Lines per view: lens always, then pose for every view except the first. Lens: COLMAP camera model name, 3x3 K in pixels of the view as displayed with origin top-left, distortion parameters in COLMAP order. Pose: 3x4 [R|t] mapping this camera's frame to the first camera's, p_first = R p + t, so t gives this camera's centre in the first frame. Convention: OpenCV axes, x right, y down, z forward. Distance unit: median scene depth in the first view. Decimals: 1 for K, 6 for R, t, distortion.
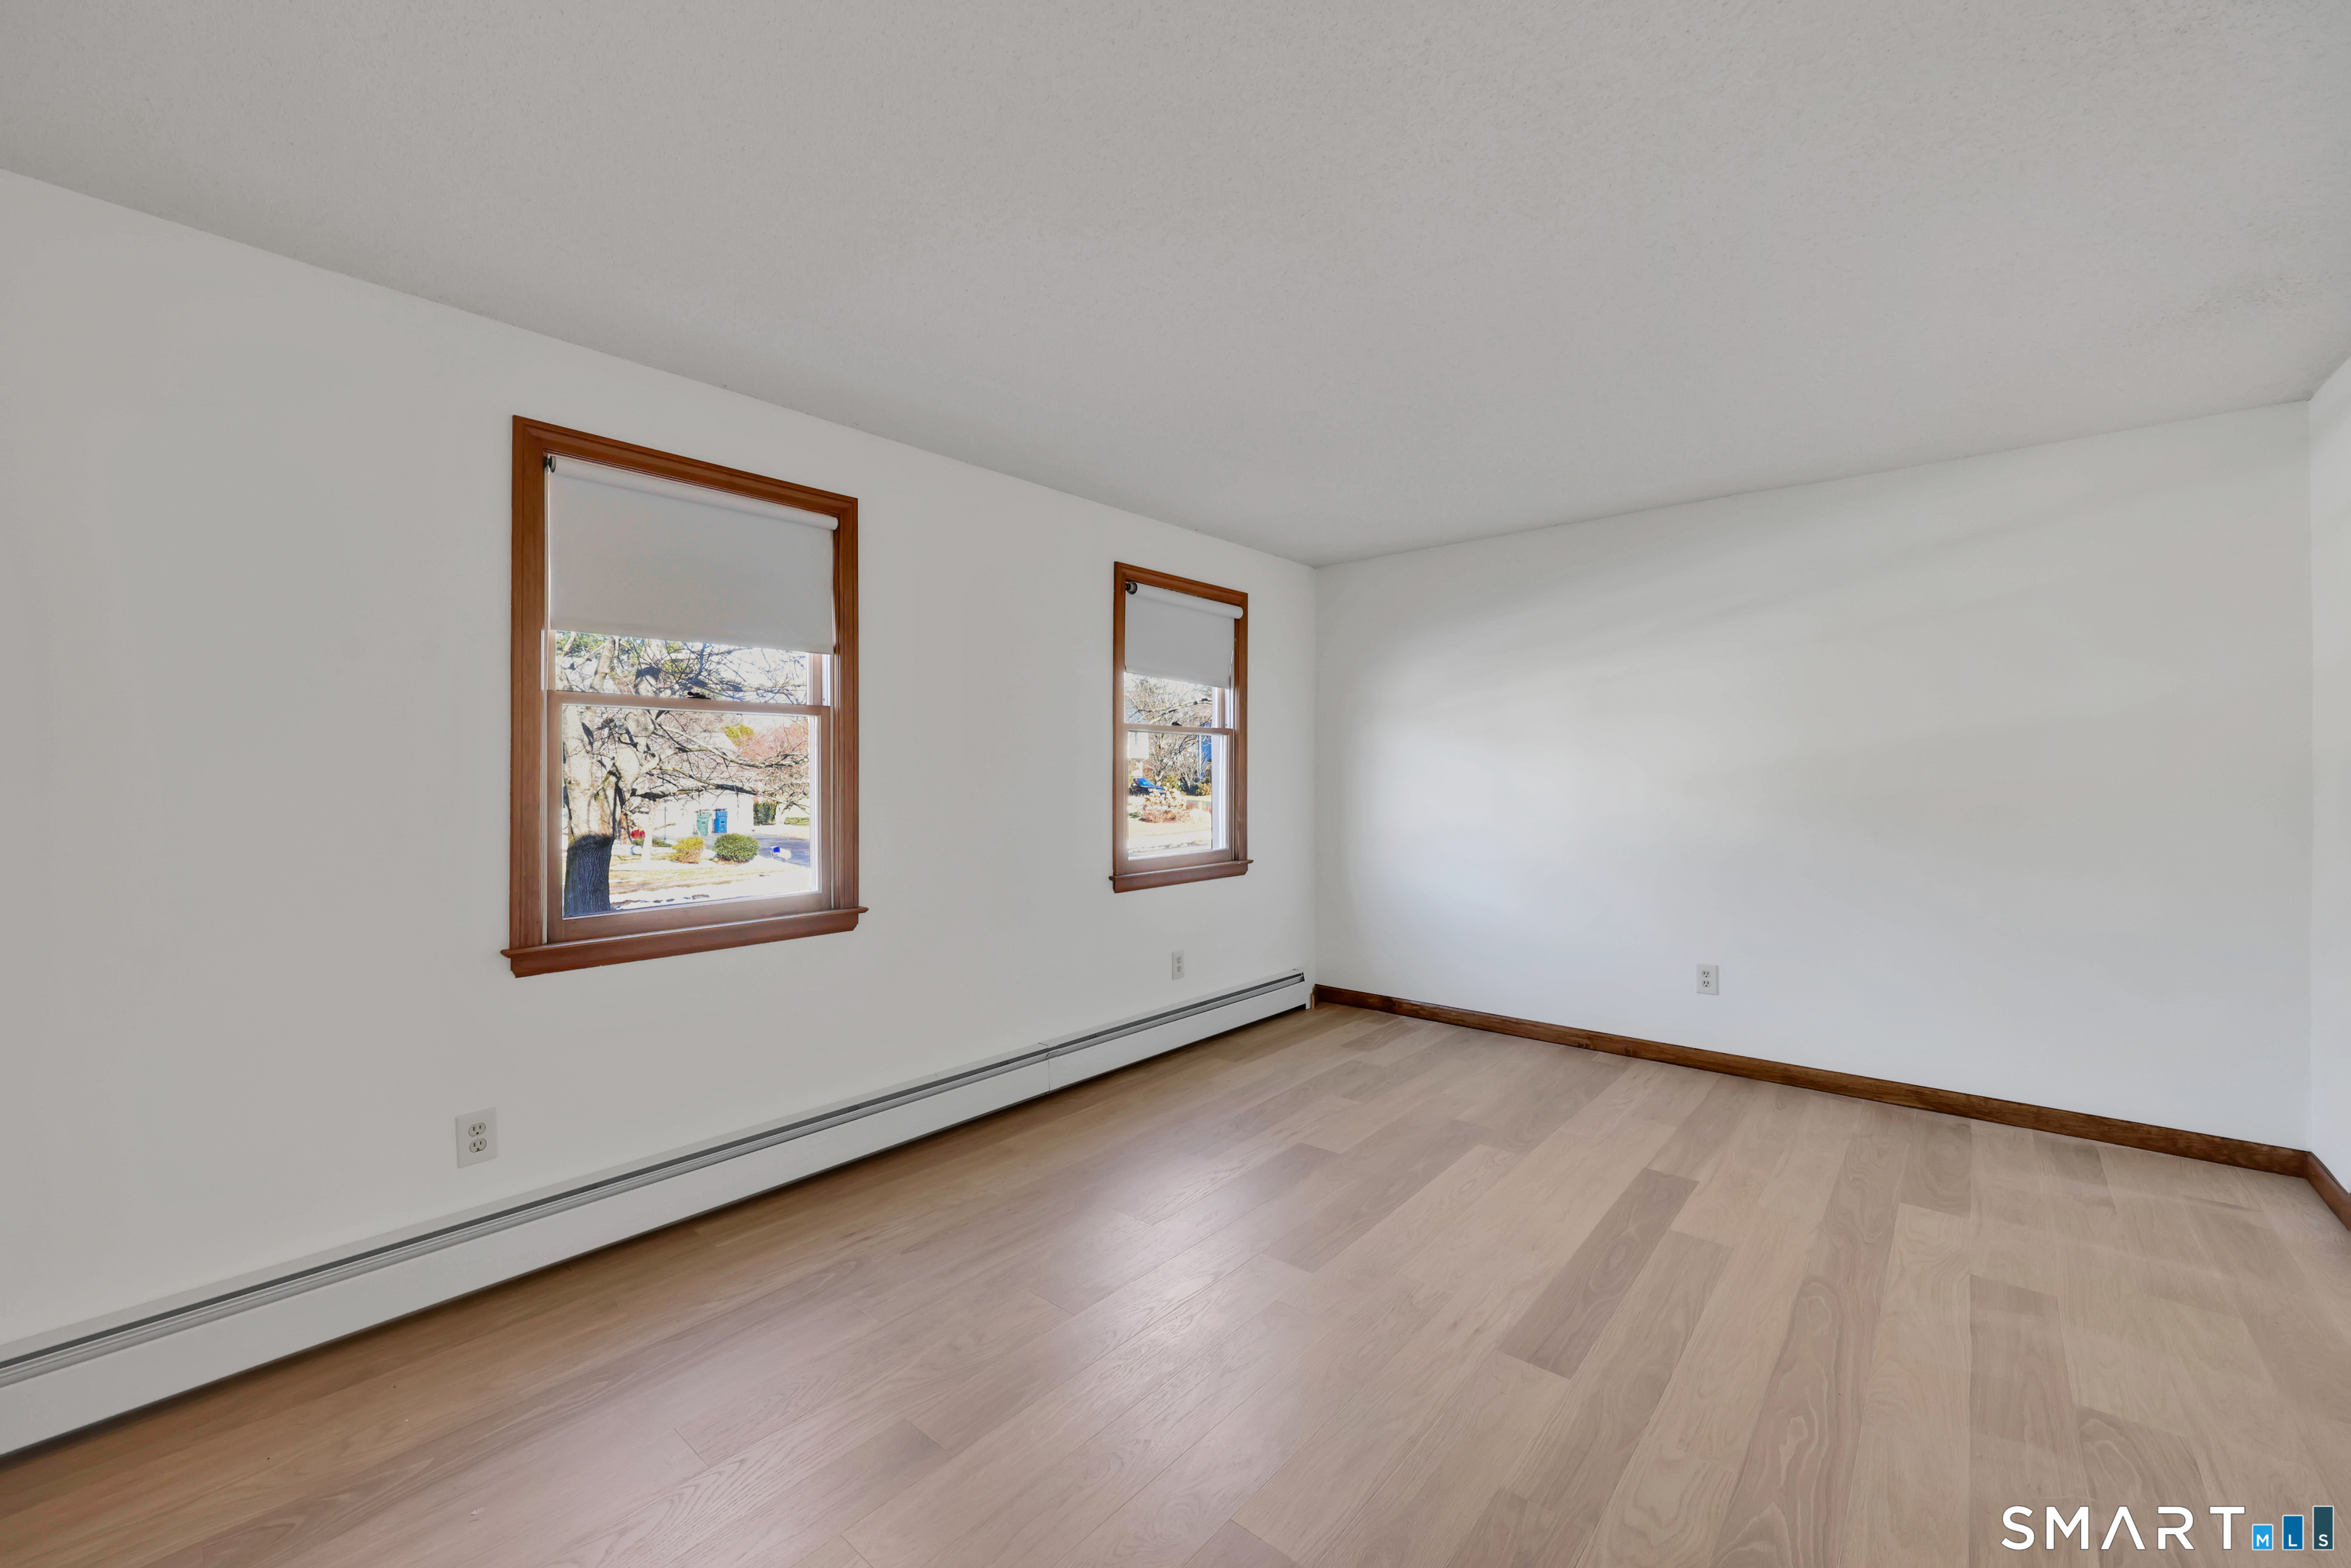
lens RADIAL K [[921.8, 0, 1172.0], [0, 921.8, 774.8], [0, 0, 1]] dist [-0.022594, 0.000122]
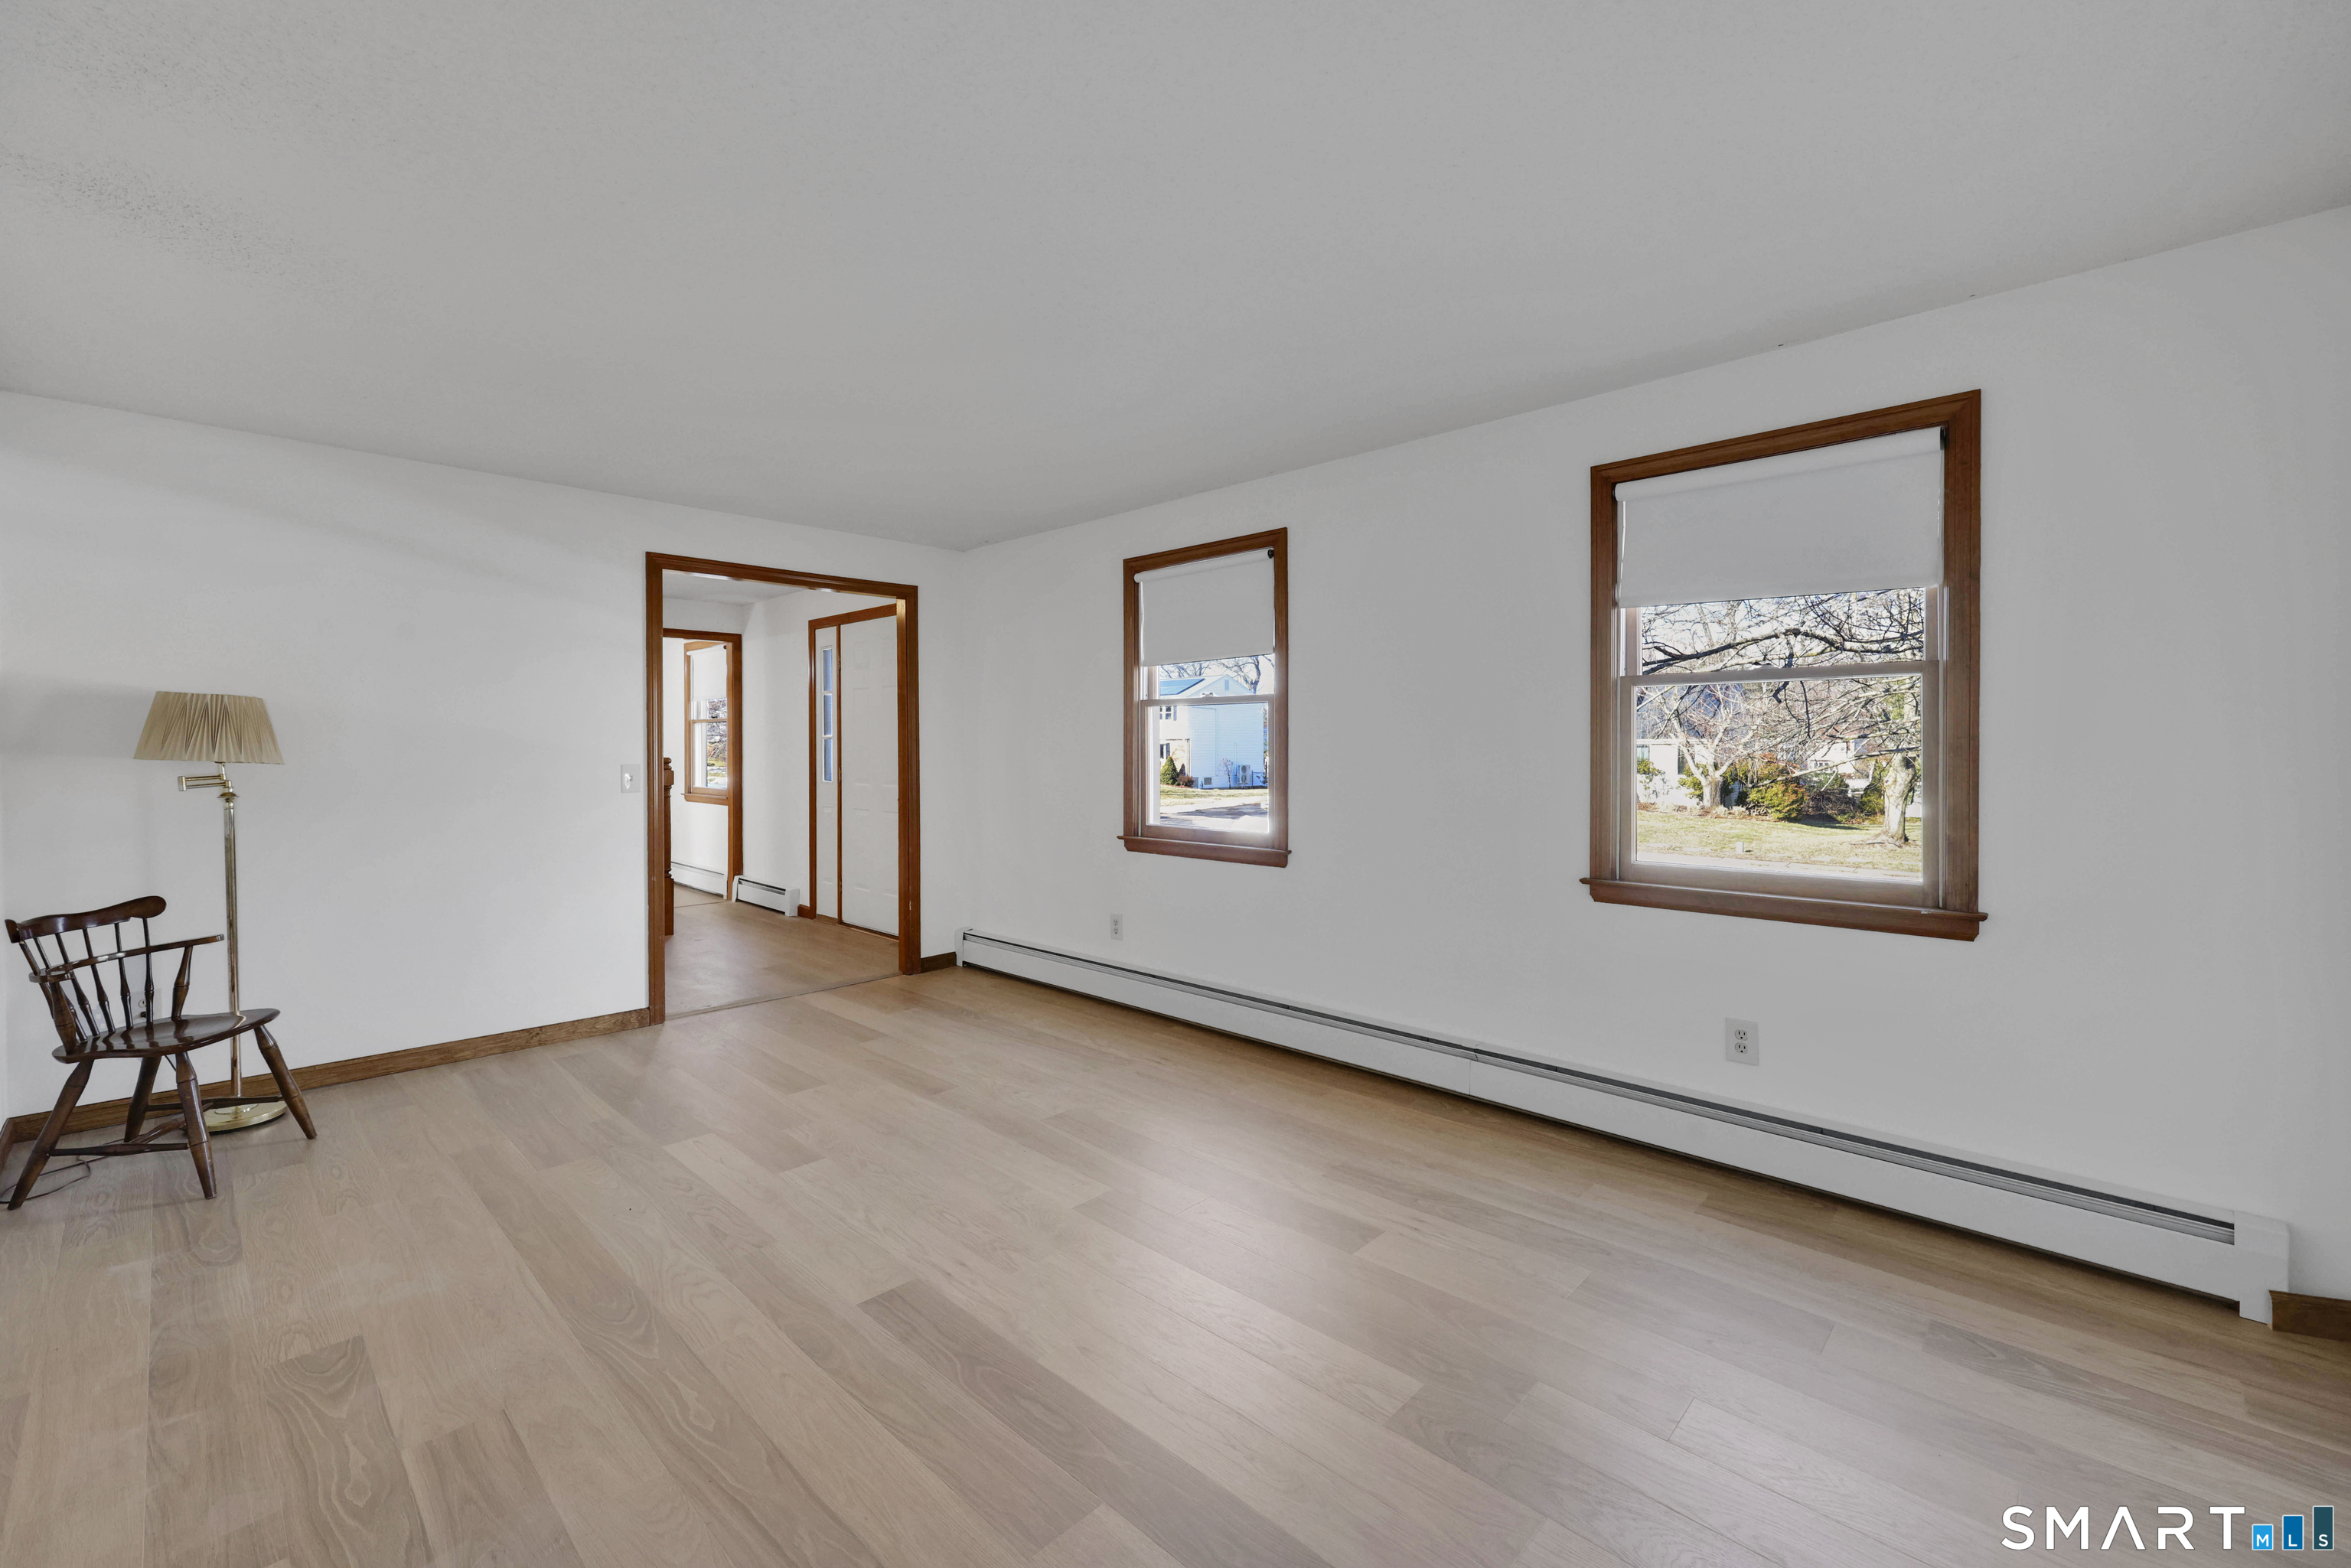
lens RADIAL K [[961.9, 0, 1173.8], [0, 961.9, 755.9], [0, 0, 1]] dist [0.020714, 0.000191]
pose [[-0.040901, 0.029533, -0.998727, 1.203842], [0.016928, 0.999440, 0.028861, -0.032978], [0.999020, -0.015726, -0.041378, 1.091187]]
